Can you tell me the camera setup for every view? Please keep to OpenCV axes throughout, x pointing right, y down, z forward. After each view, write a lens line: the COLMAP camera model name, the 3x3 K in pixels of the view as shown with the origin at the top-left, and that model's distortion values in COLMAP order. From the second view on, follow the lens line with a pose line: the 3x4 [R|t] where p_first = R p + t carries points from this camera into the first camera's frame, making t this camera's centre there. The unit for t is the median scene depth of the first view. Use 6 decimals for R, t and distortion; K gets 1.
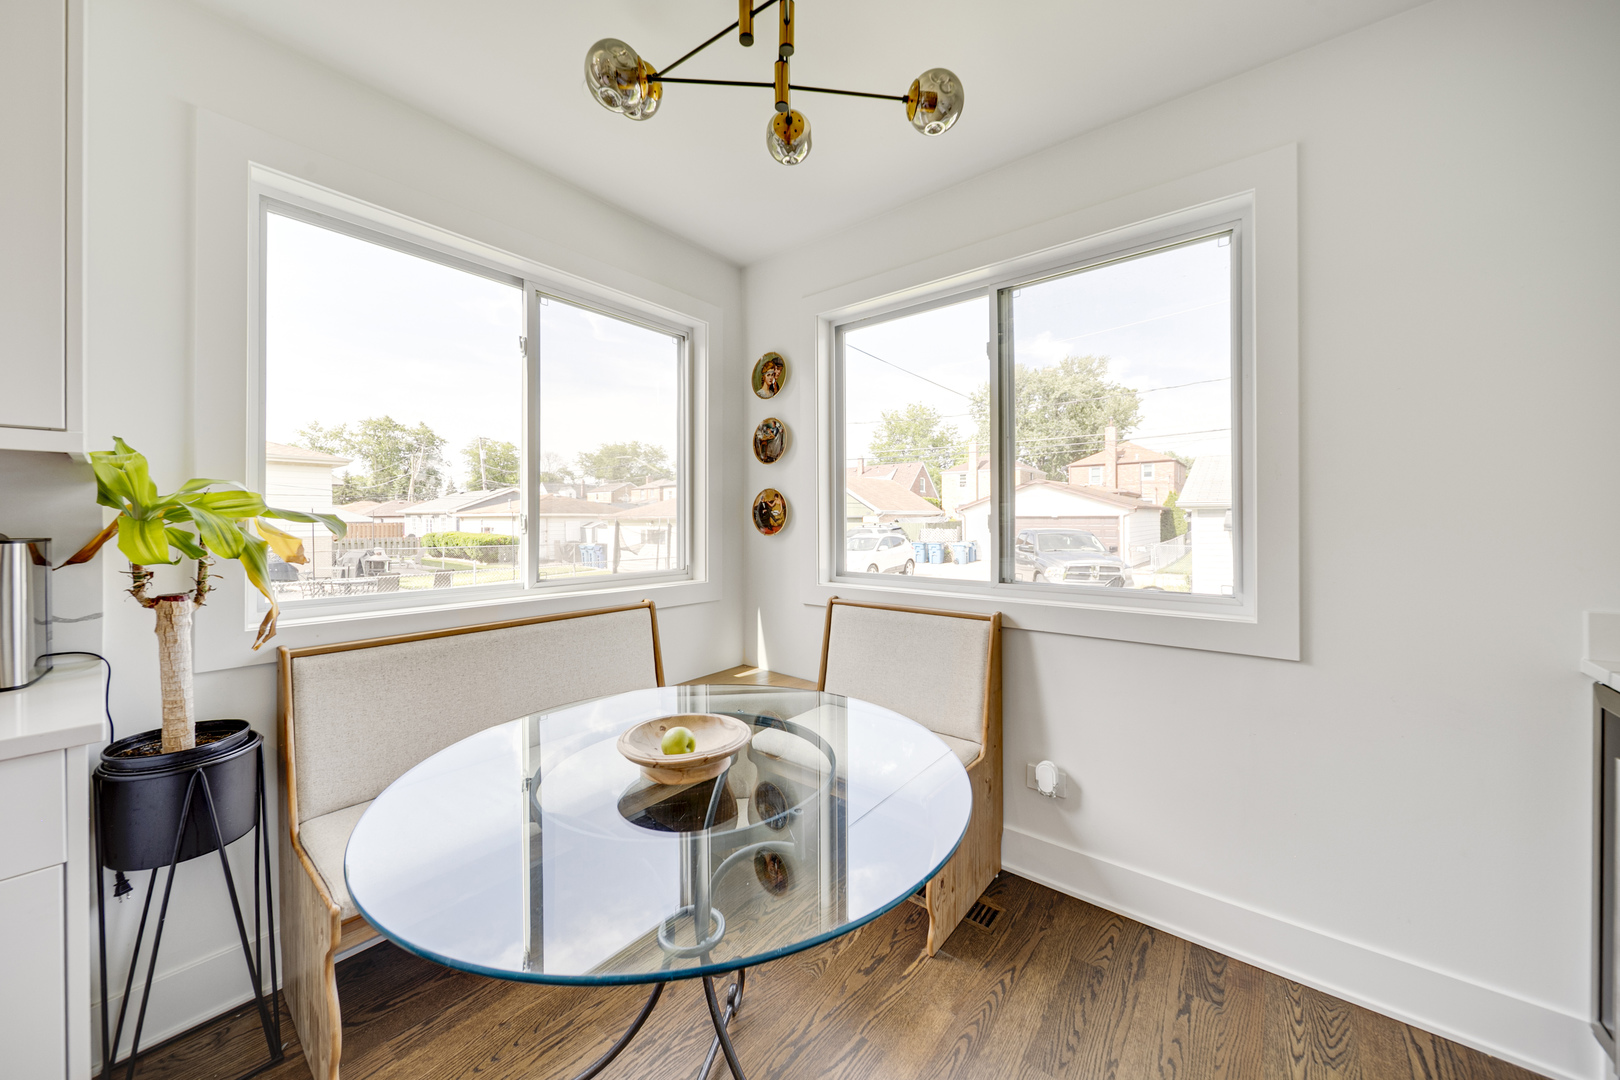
lens RADIAL K [[573.4, 0, 807.7], [0, 573.4, 520.2], [0, 0, 1]] dist [-0.000878, -0.000090]
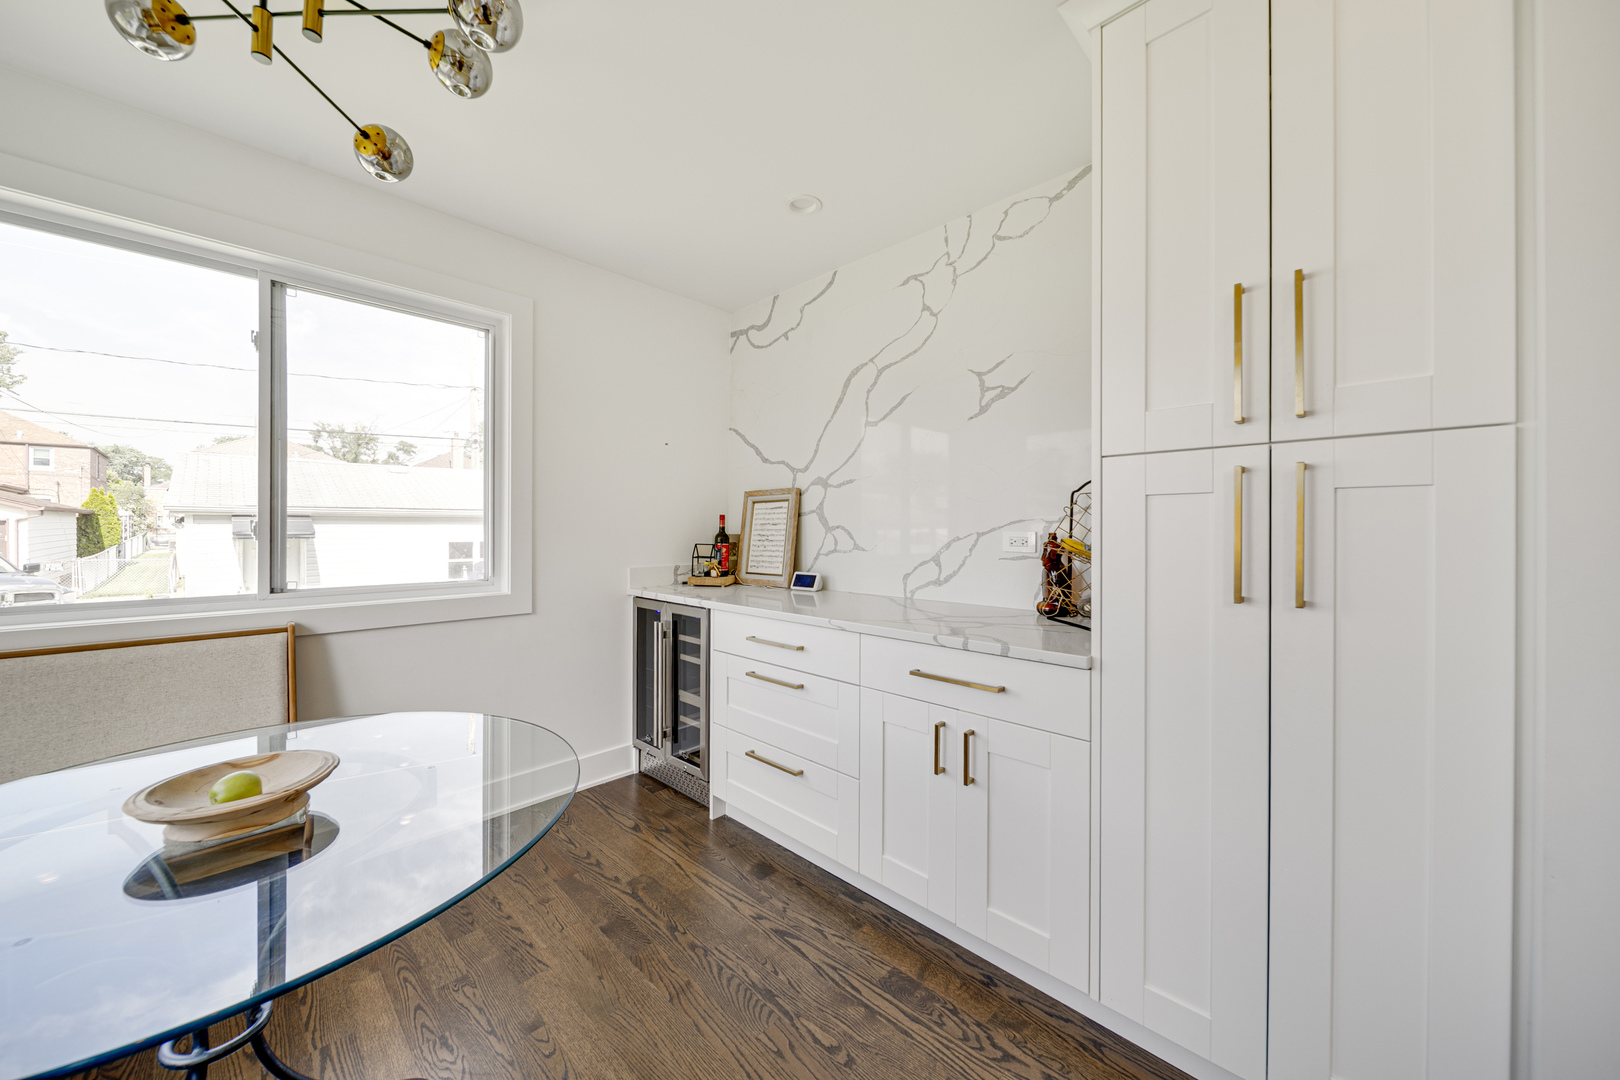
lens RADIAL K [[577.9, 0, 799.2], [0, 577.9, 531.1], [0, 0, 1]] dist [-0.002340, -0.000299]
pose [[0.092877, -0.000328, 0.995678, -0.524981], [-0.004745, 0.999988, 0.000772, 0.002492], [-0.995666, -0.004796, 0.092874, 0.056820]]
